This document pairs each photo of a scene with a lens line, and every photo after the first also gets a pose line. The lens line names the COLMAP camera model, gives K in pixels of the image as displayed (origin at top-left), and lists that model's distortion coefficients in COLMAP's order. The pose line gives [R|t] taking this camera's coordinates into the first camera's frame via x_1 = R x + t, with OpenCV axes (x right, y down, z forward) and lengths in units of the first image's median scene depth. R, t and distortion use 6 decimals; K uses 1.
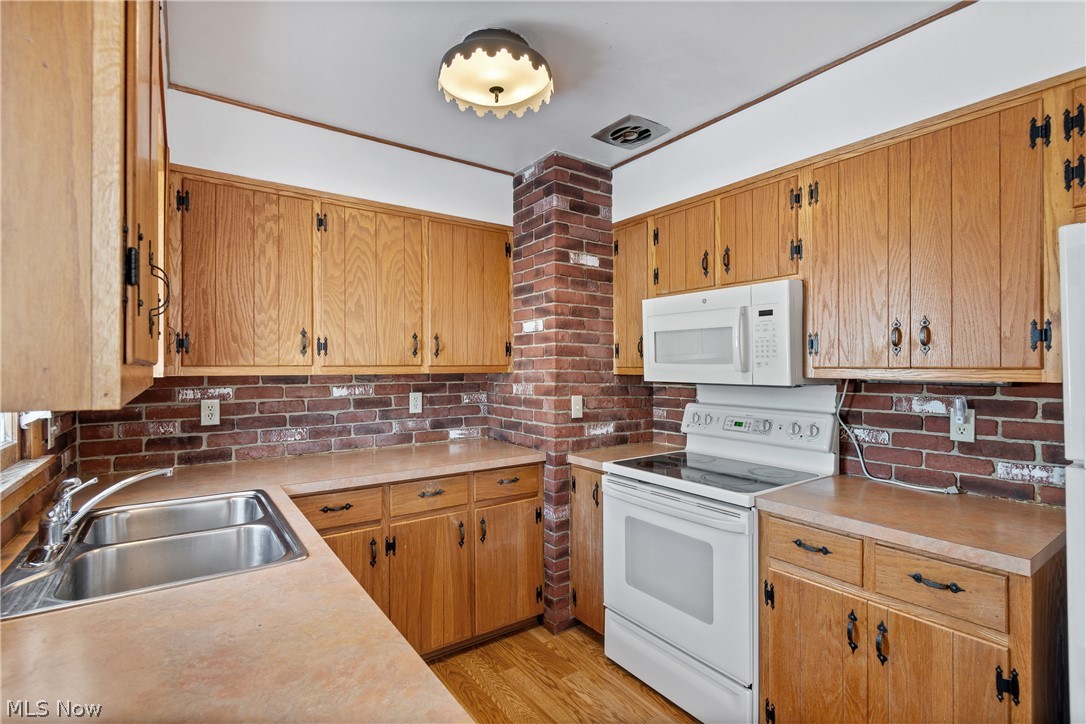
lens RADIAL K [[512.7, 0, 551.6], [0, 512.7, 367.2], [0, 0, 1]] dist [0.001440, 0.000260]
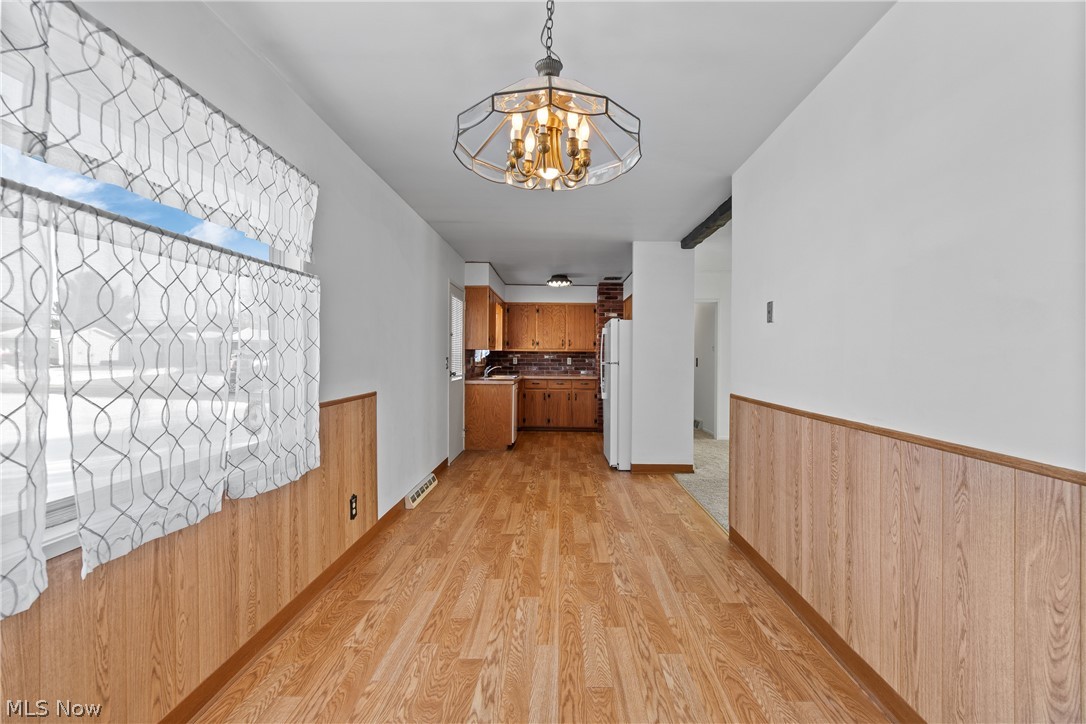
lens RADIAL K [[477.6, 0, 539.2], [0, 477.6, 359.2], [0, 0, 1]] dist [-0.004670, -0.000216]
pose [[0.788075, 0.013589, -0.615429, 1.570395], [-0.010804, 0.999908, 0.008244, 0.040675], [0.615484, 0.000153, 0.788149, -1.603503]]
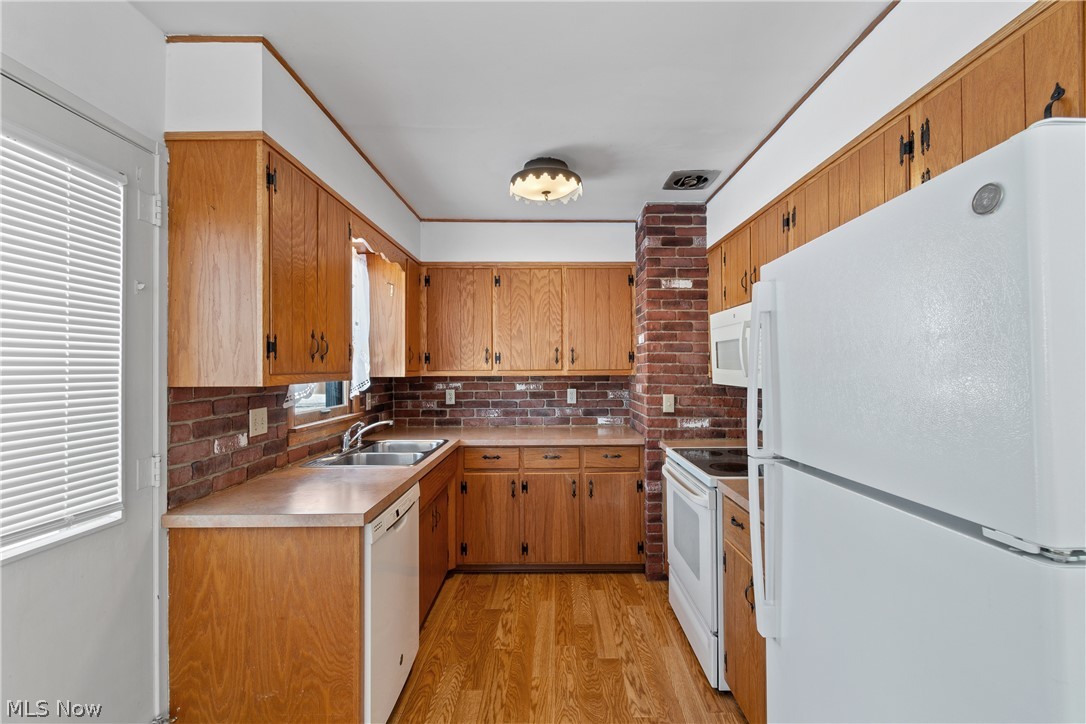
lens RADIAL K [[477.6, 0, 553.7], [0, 477.6, 366.1], [0, 0, 1]] dist [-0.004670, -0.000216]
pose [[0.814328, -0.002902, -0.580398, 0.512524], [0.000976, 0.999993, -0.003631, -0.009243], [0.580405, 0.002391, 0.814325, -0.105676]]
